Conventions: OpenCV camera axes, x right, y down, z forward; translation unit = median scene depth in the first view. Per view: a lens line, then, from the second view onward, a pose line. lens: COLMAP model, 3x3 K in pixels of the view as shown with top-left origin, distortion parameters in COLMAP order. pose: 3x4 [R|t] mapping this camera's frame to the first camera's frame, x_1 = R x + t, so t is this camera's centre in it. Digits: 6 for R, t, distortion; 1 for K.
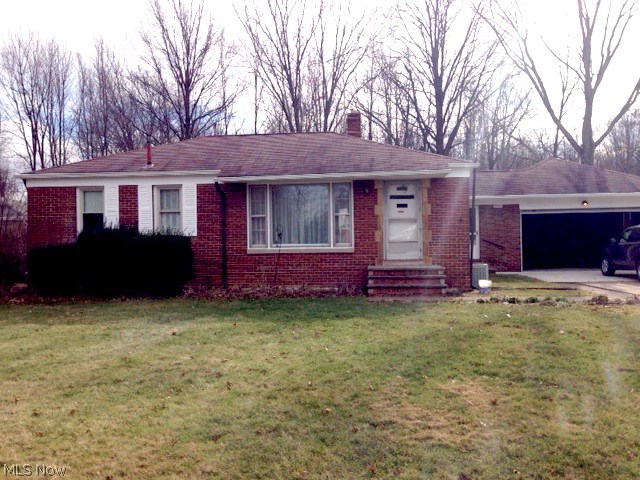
lens RADIAL K [[623.1, 0, 320.0], [0, 623.1, 240.0], [0, 0, 1]] dist [0.000914, -0.002758]
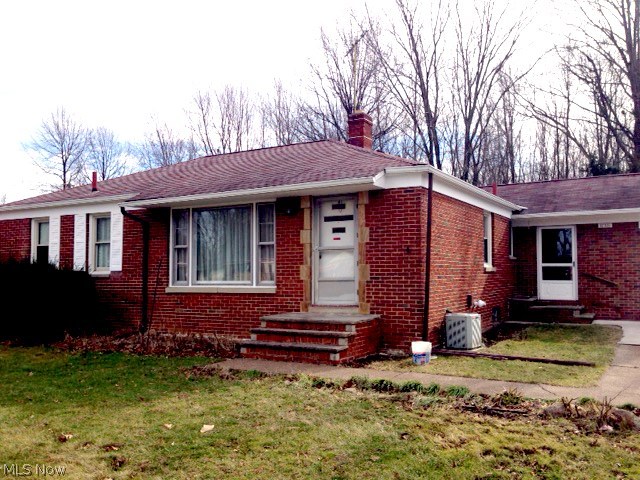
lens RADIAL K [[597.0, 0, 320.0], [0, 597.0, 240.0], [0, 0, 1]] dist [0.006681, 0.003337]
pose [[0.907062, -0.016666, -0.420666, 0.403301], [-0.001235, 0.999106, -0.042246, -0.014309], [0.420994, 0.038839, 0.906231, 0.360132]]
